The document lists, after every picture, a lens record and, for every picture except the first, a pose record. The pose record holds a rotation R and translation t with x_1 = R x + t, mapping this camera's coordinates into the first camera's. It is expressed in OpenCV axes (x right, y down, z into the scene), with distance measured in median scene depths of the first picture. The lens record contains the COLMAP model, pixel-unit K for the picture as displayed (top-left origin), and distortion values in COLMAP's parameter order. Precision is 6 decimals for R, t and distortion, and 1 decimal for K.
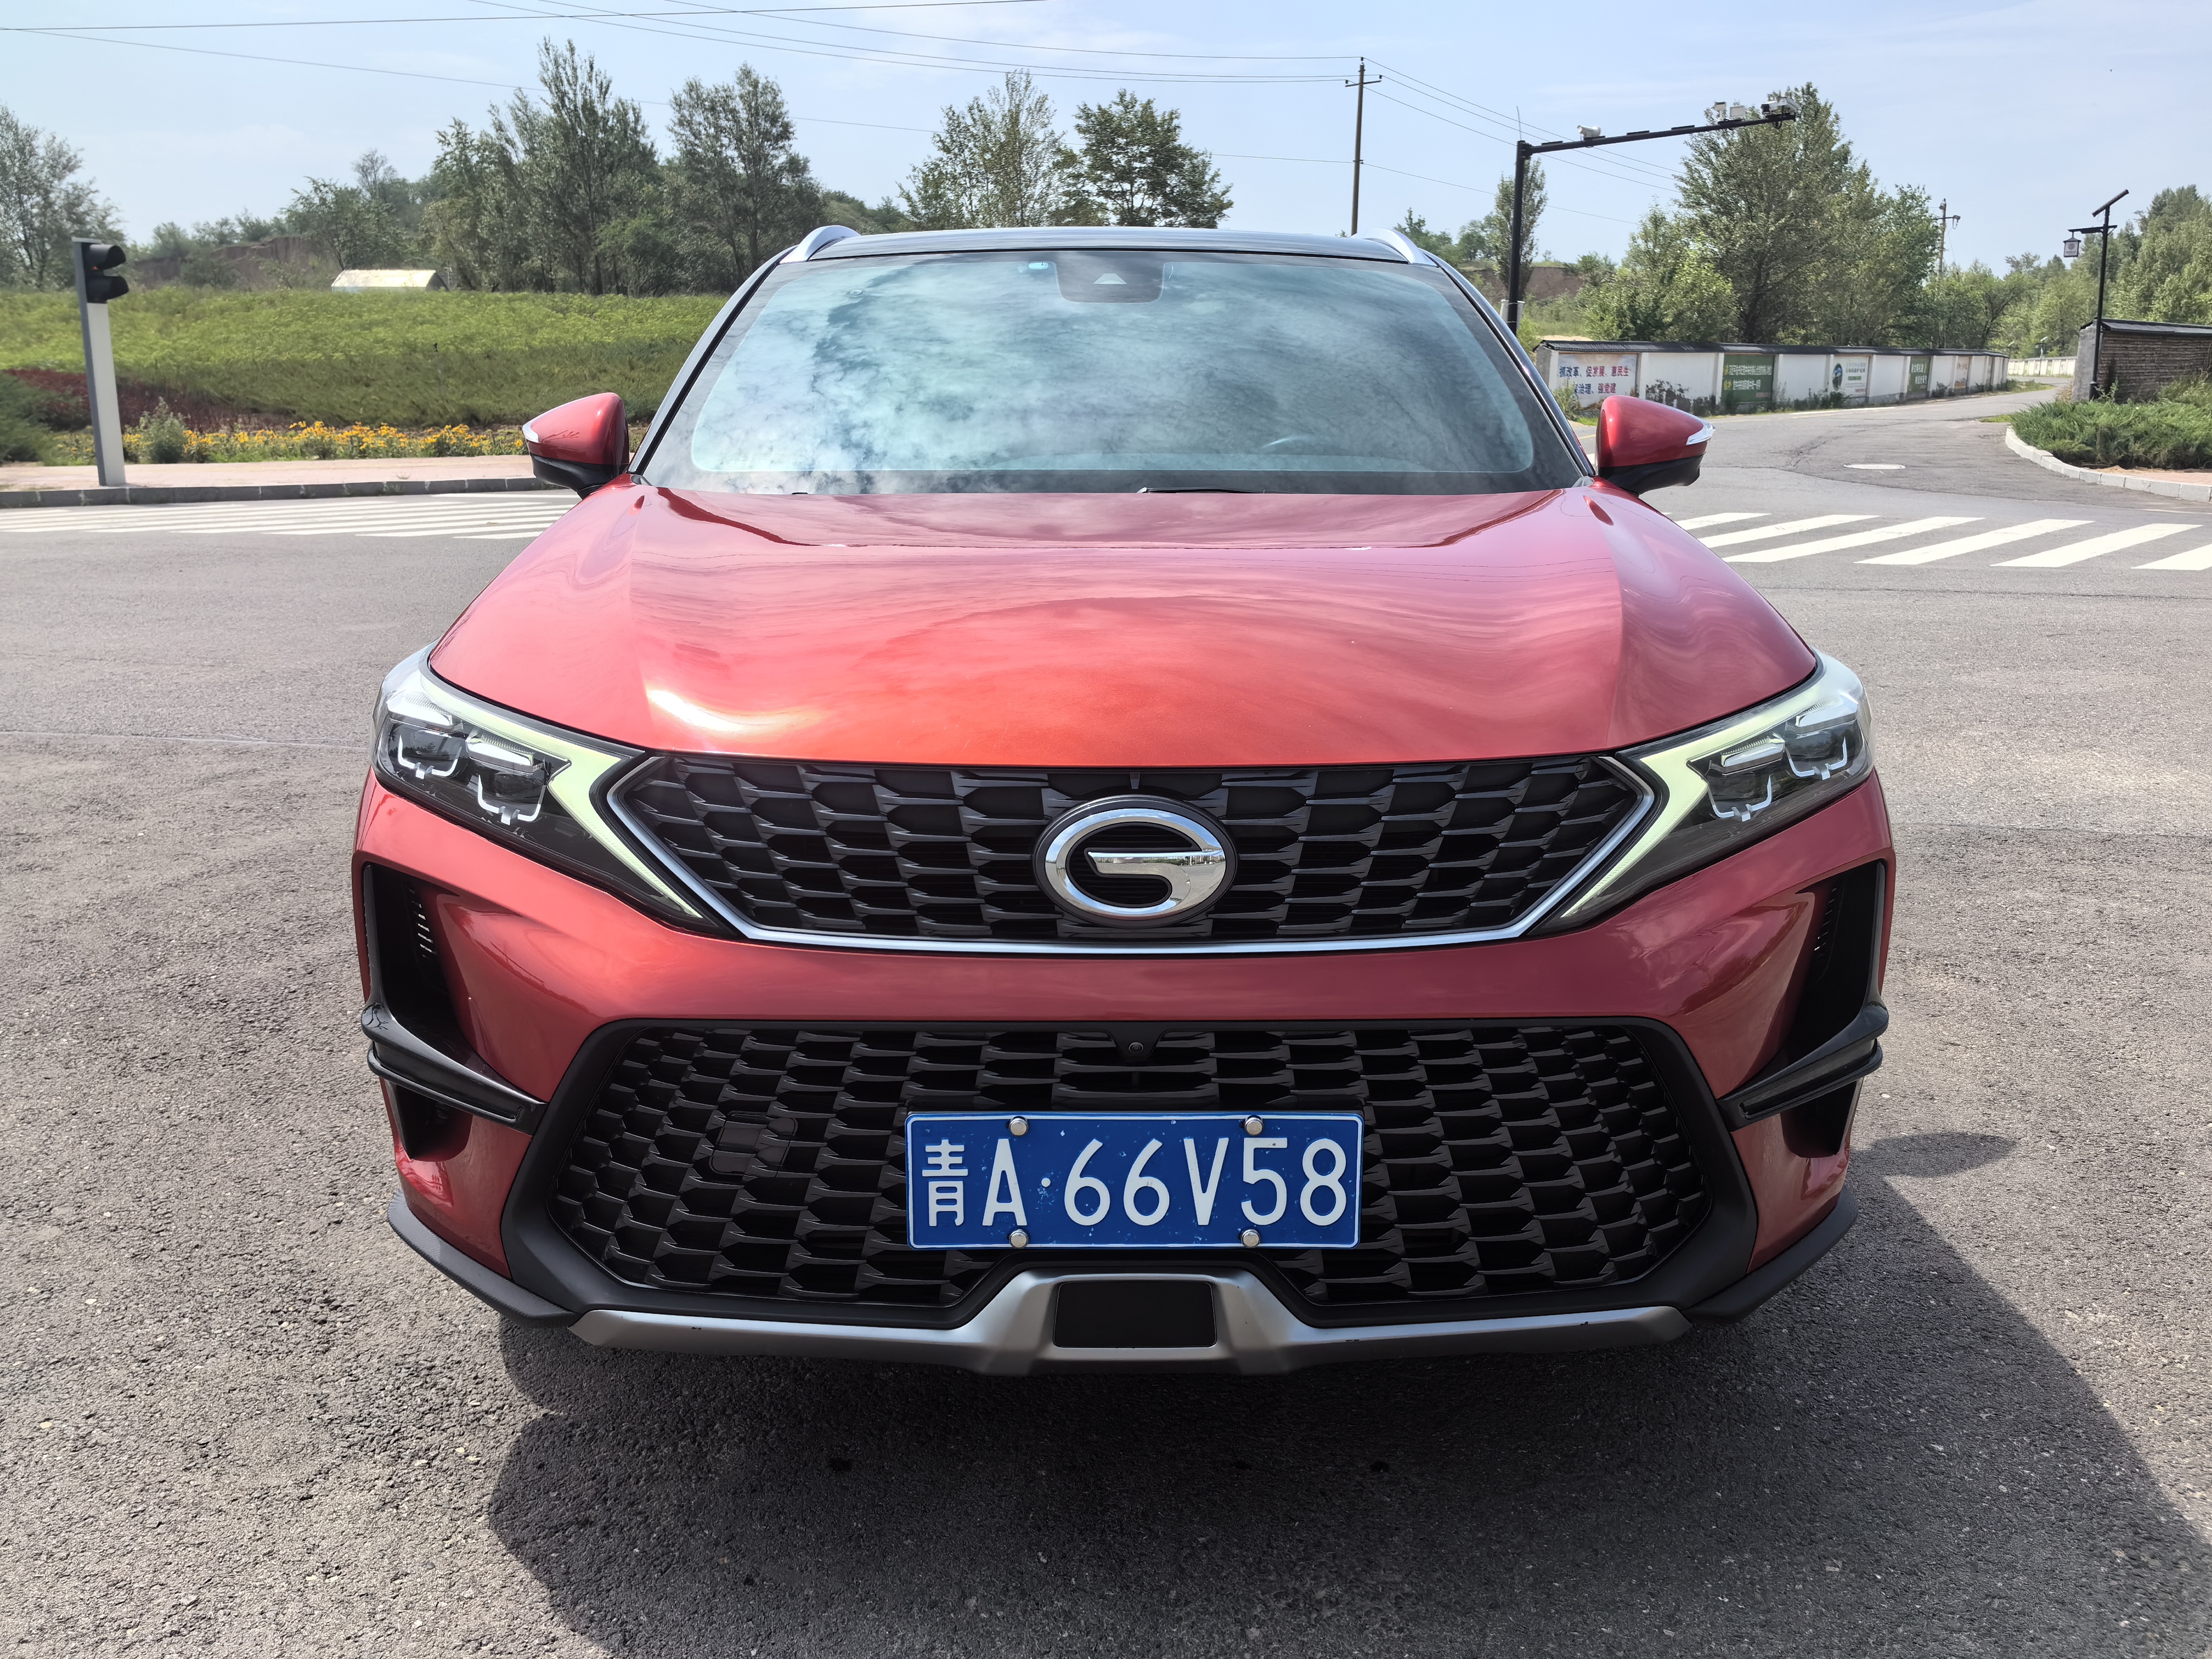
lens RADIAL K [[1782.0, 0, 1107.5], [0, 1782.0, 795.9], [0, 0, 1]] dist [0.064776, -0.126676]
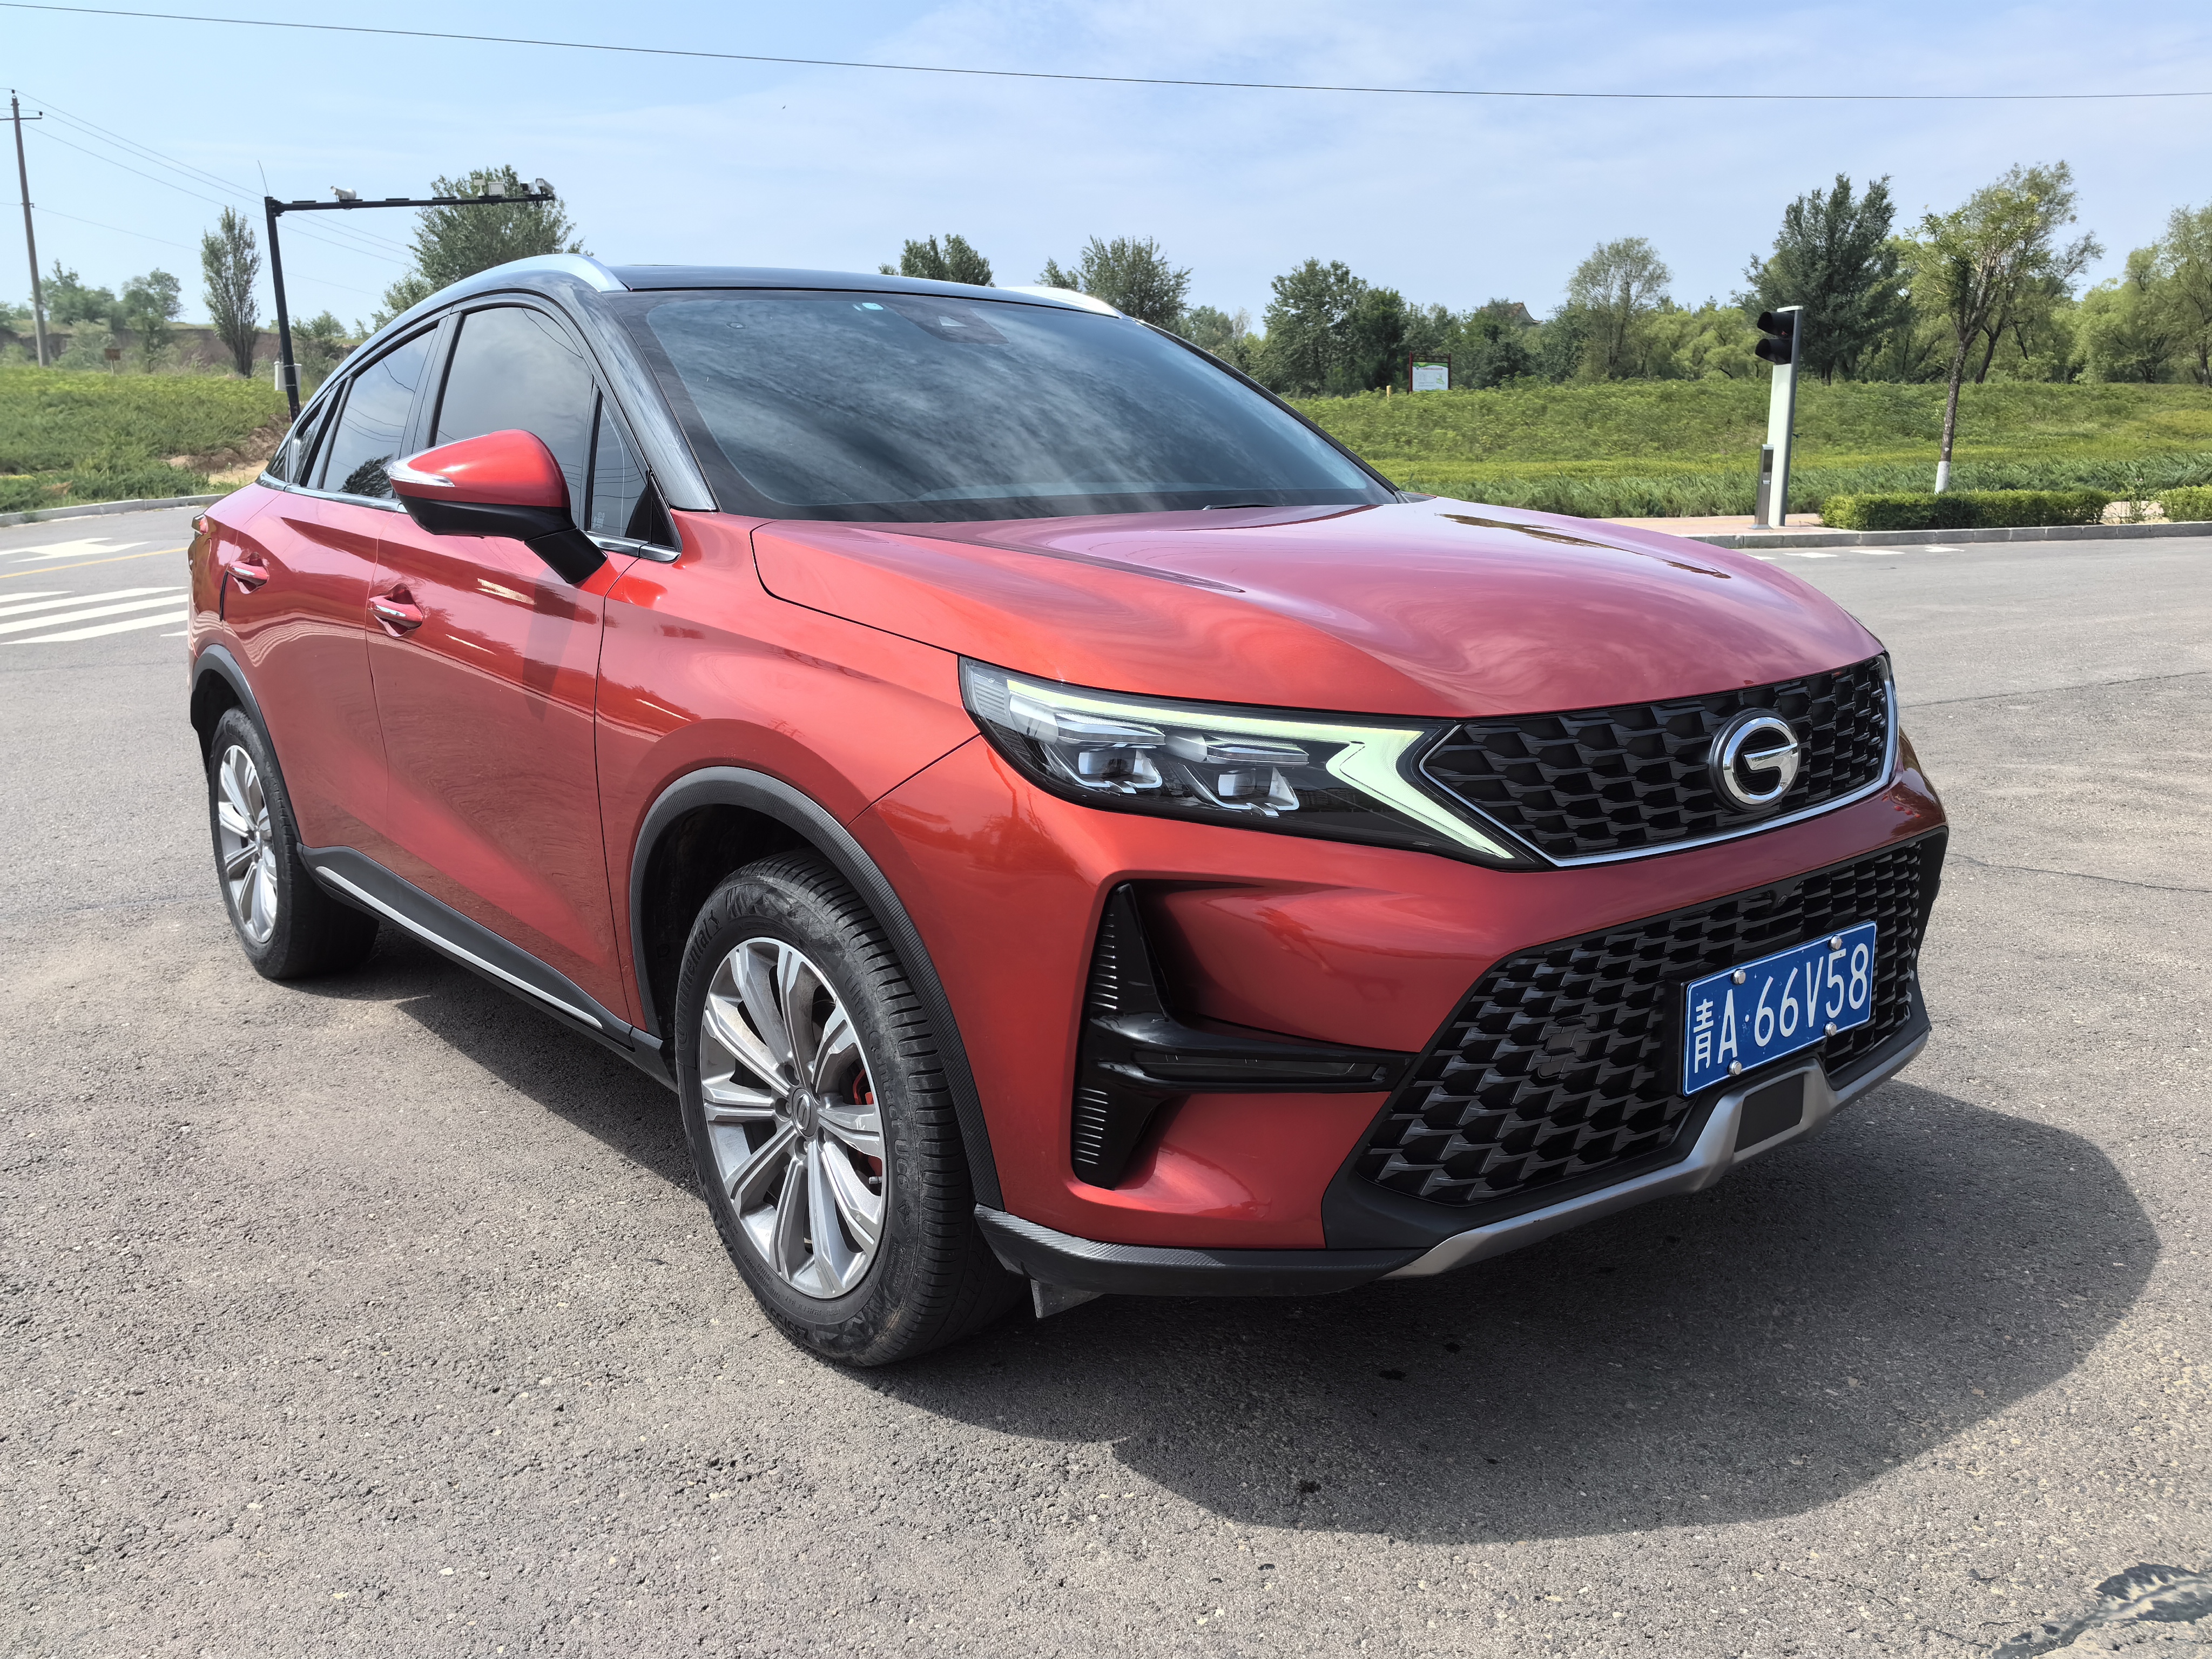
lens RADIAL K [[1782.0, 0, 1107.5], [0, 1782.0, 795.9], [0, 0, 1]] dist [0.064776, -0.126676]
pose [[0.754854, -0.123053, 0.644247, -0.337924], [0.148092, 0.988854, 0.015357, -0.007878], [-0.638956, 0.083816, 0.764664, 0.085409]]
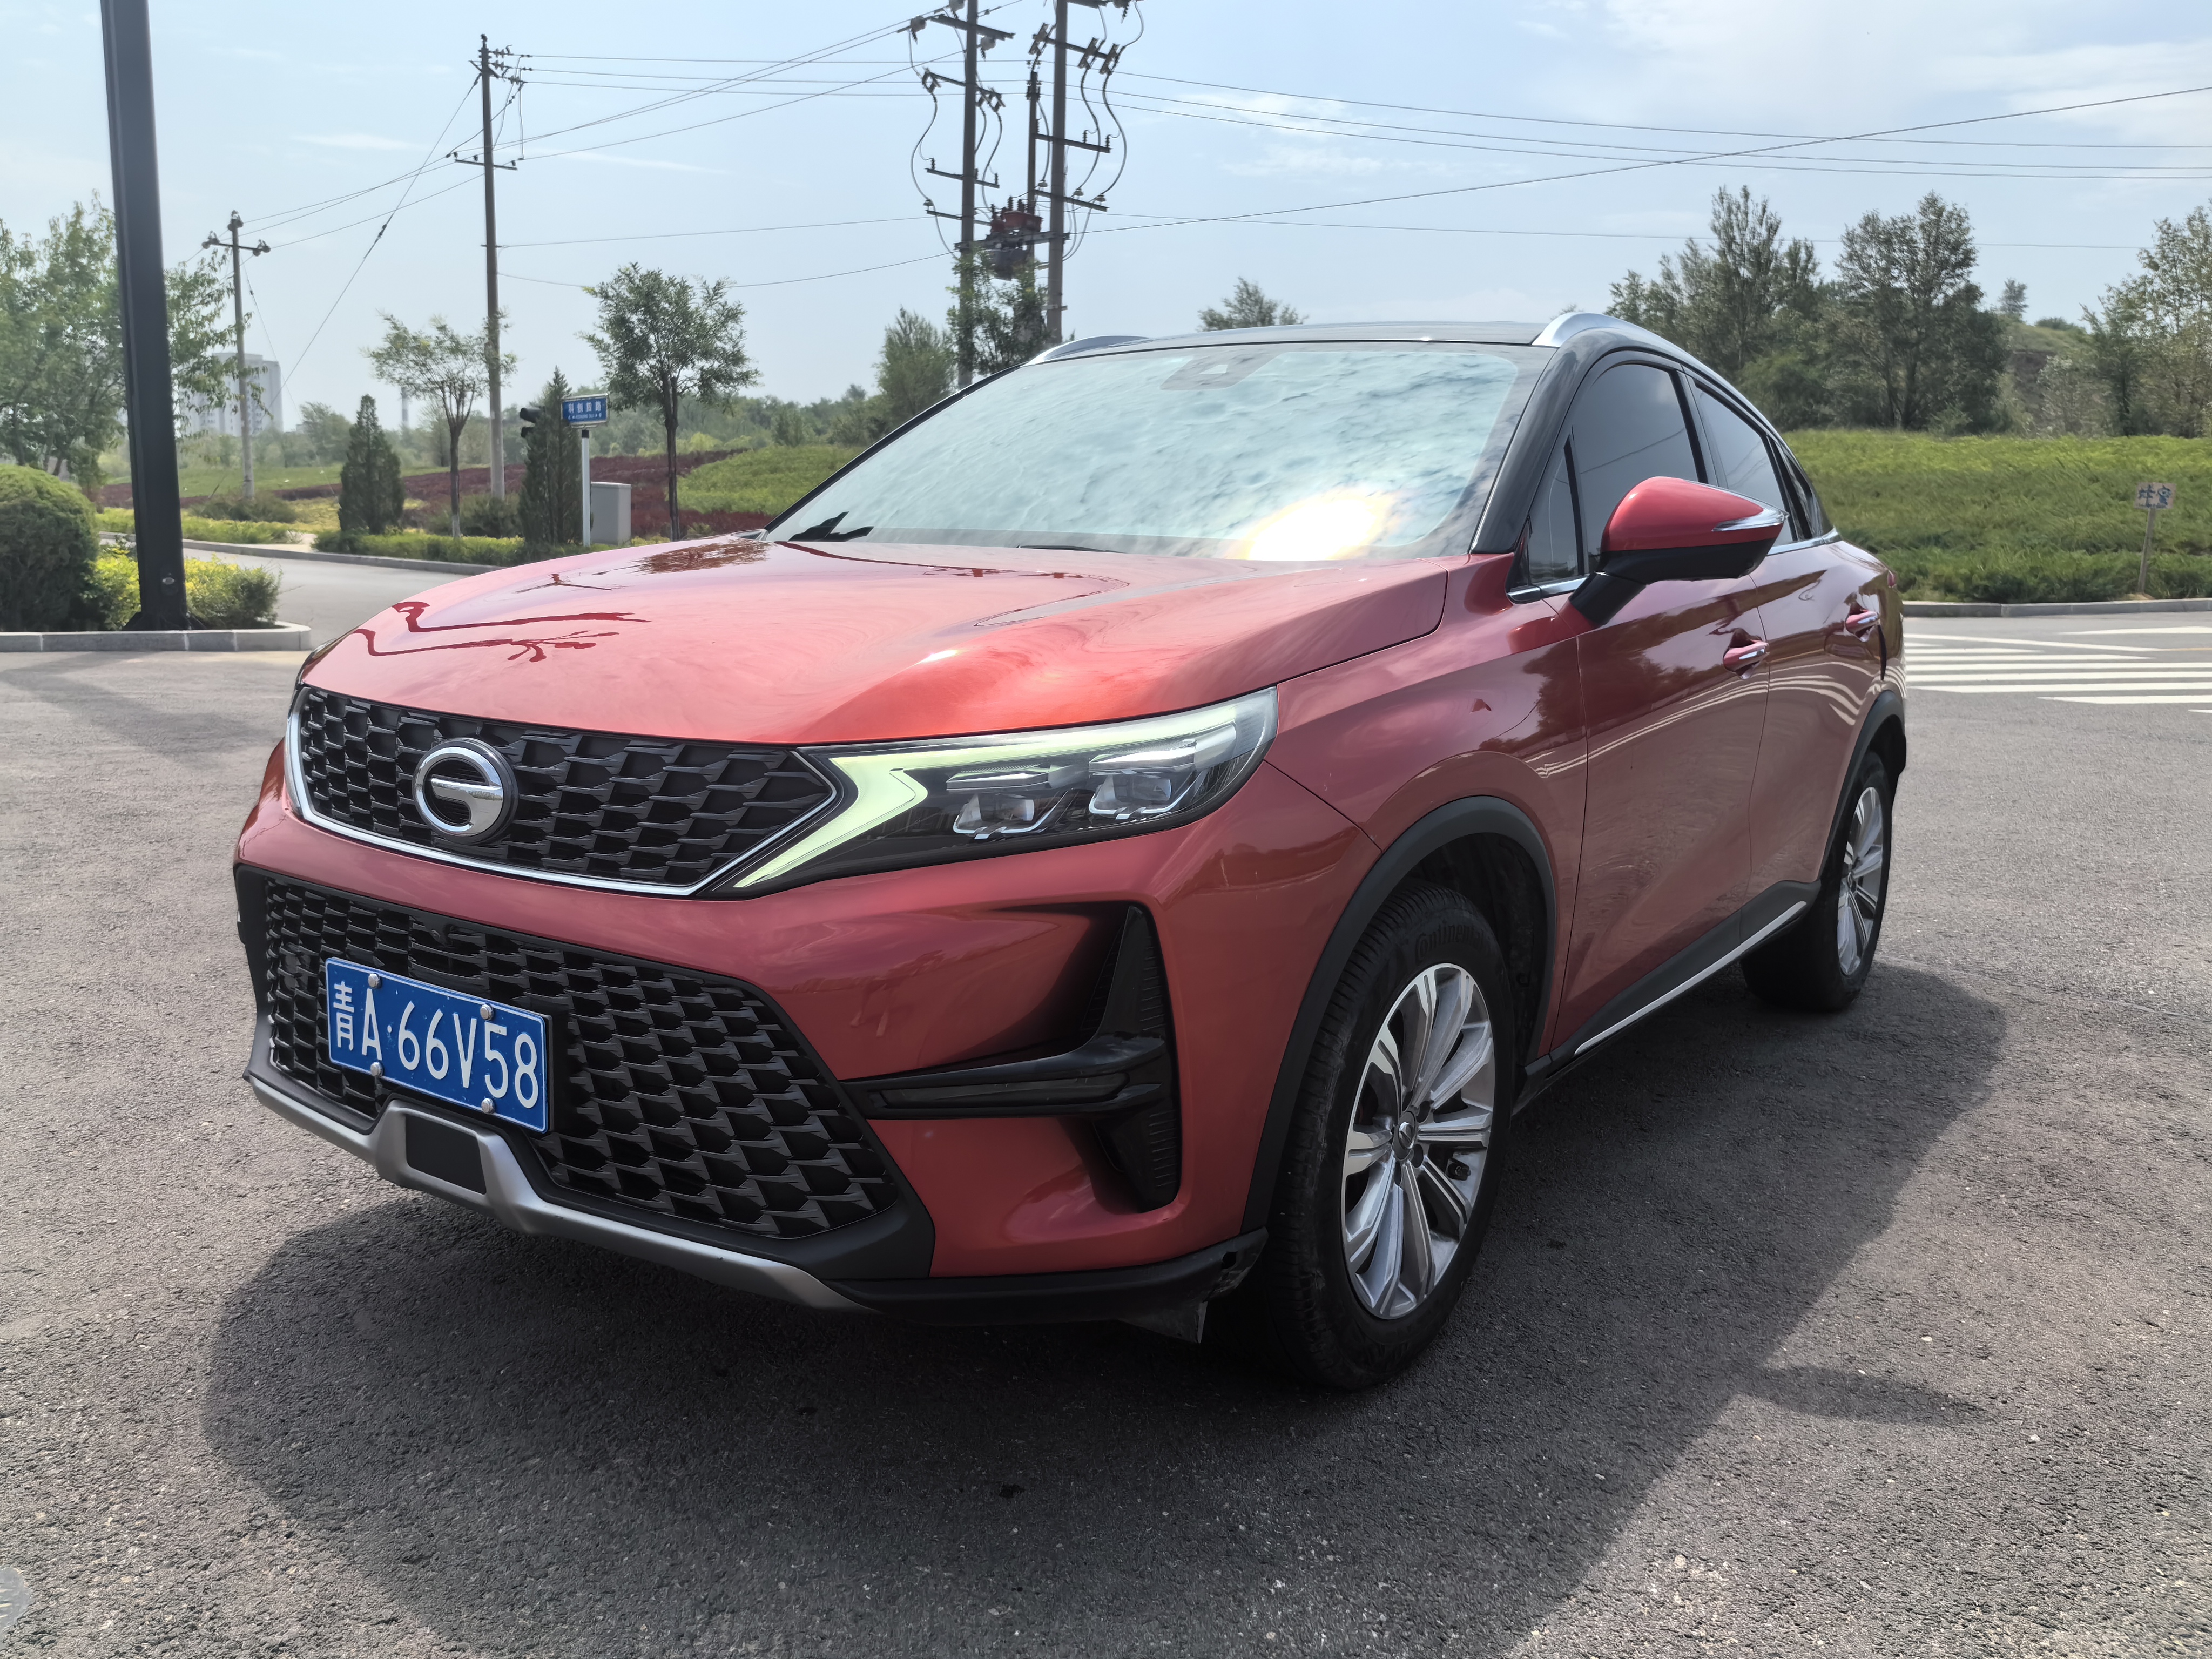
lens RADIAL K [[1782.0, 0, 1107.5], [0, 1782.0, 795.9], [0, 0, 1]] dist [0.064776, -0.126676]
pose [[0.801984, 0.101245, -0.588703, 0.323653], [-0.145333, 0.988989, -0.027899, 0.002709], [0.579396, 0.107932, 0.807868, 0.065847]]
